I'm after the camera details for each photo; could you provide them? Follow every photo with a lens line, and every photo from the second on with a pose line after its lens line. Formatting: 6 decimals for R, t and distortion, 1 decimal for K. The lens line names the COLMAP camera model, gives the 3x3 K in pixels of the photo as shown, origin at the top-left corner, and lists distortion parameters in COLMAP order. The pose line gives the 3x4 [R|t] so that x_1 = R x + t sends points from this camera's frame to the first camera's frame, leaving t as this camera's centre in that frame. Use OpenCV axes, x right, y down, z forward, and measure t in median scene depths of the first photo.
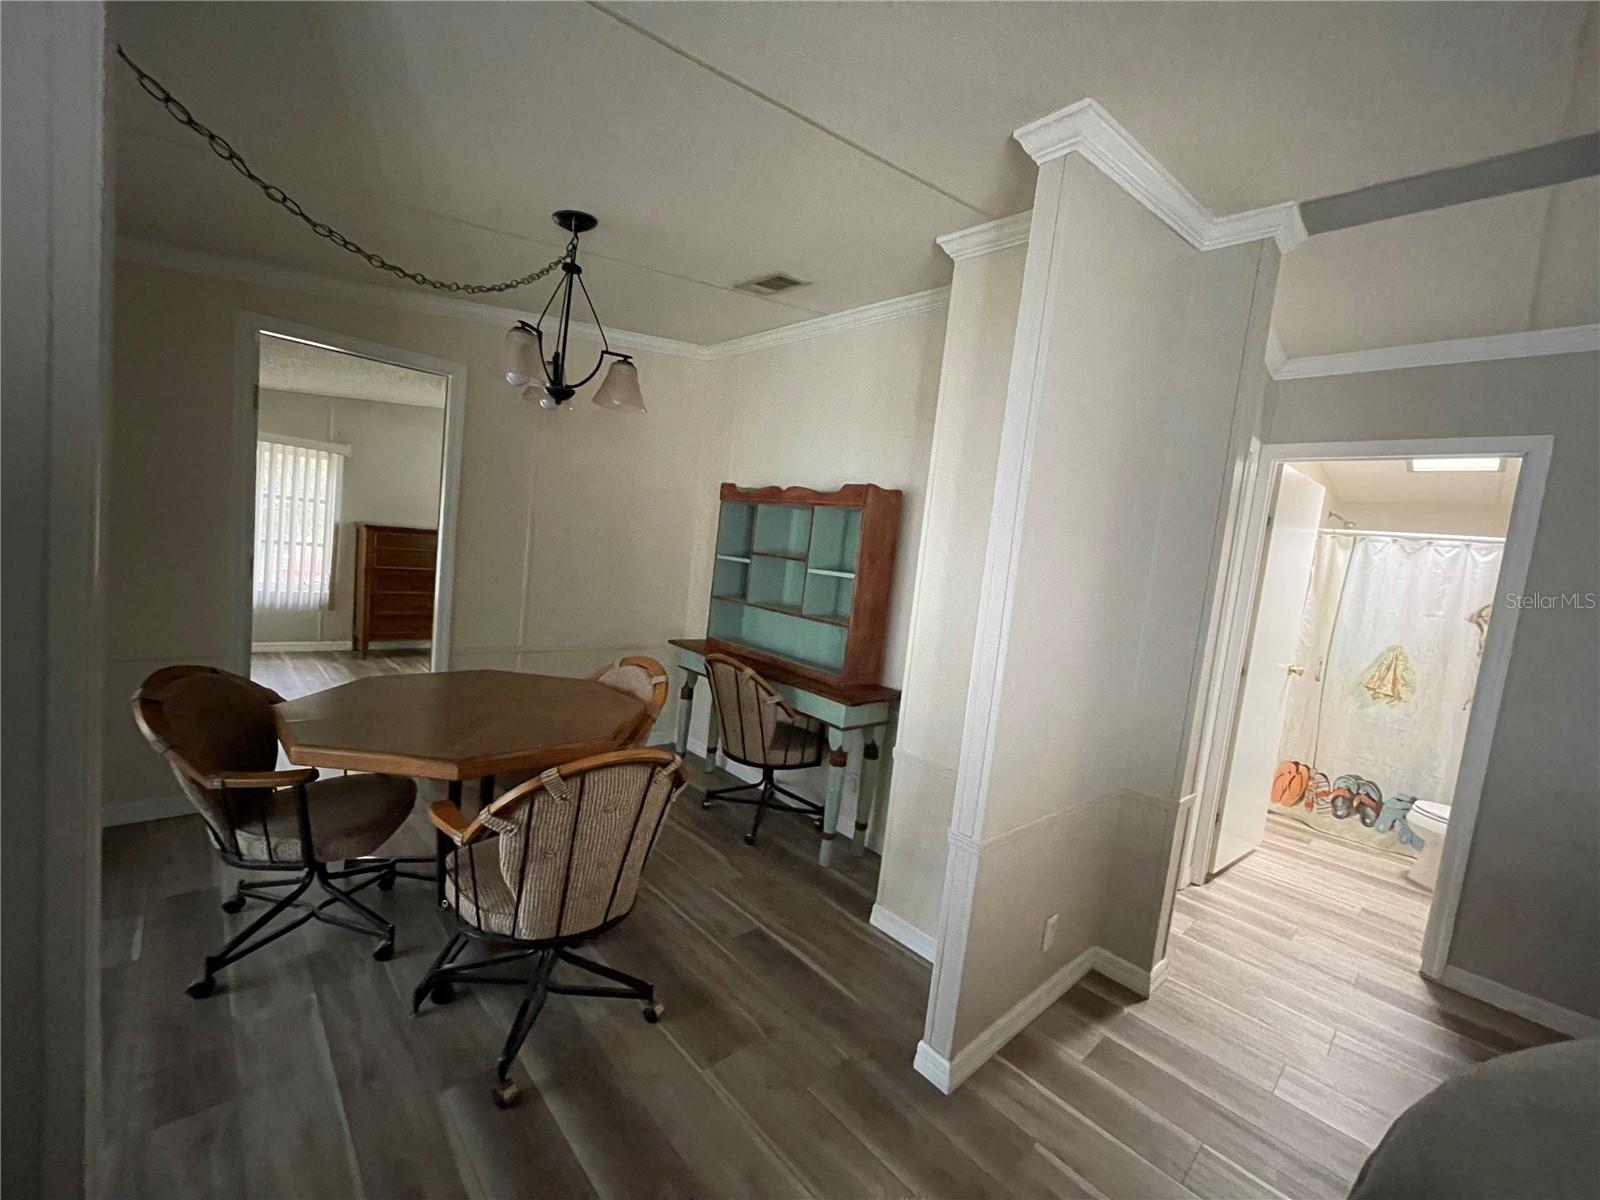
lens RADIAL K [[644.5, 0, 787.6], [0, 644.5, 601.0], [0, 0, 1]] dist [0.002864, -0.000315]
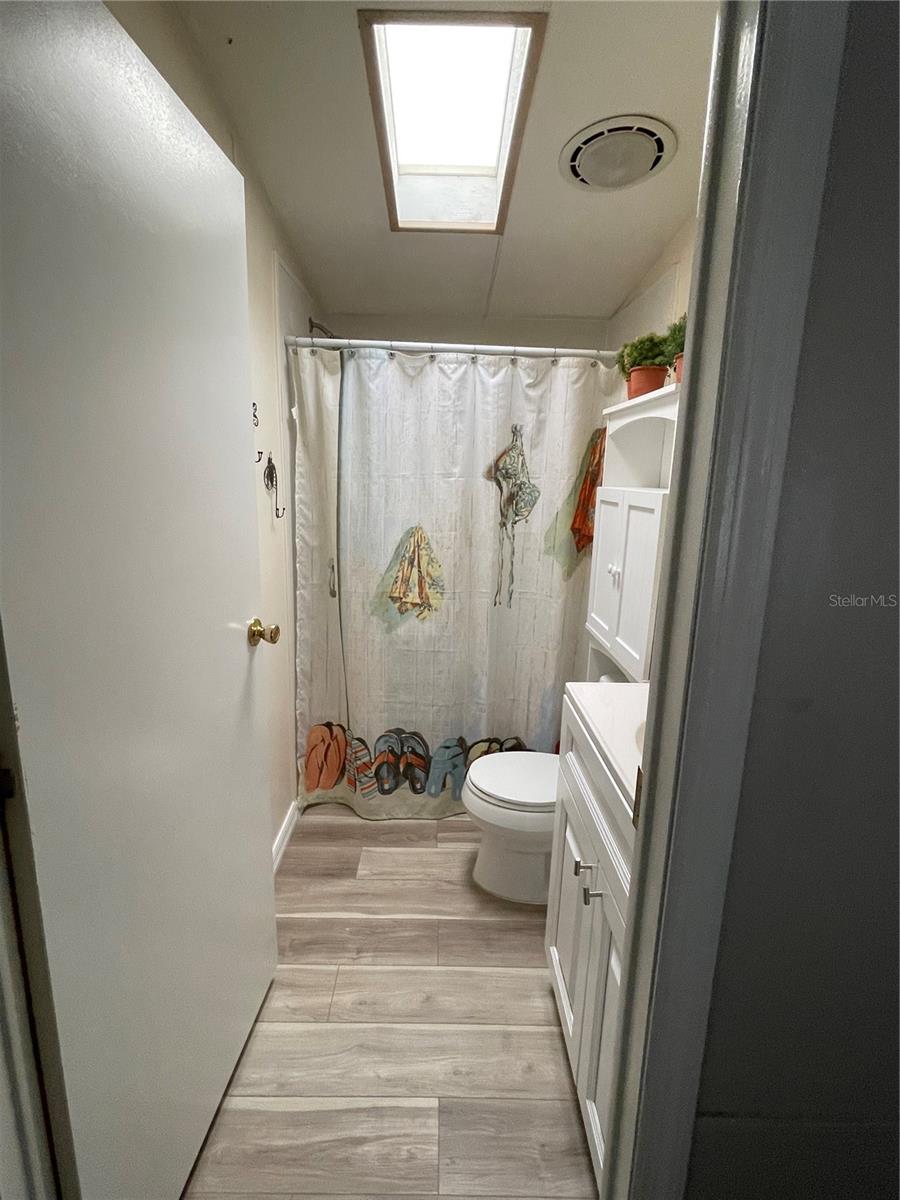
lens RADIAL K [[569.9, 0, 450.0], [0, 569.9, 600.0], [0, 0, 1]] dist [0.001504, 0.000058]
pose [[0.670880, -0.250697, 0.697905, 0.541957], [0.113332, 0.964729, 0.237600, 0.007592], [-0.732854, -0.080306, 0.675630, 0.575807]]
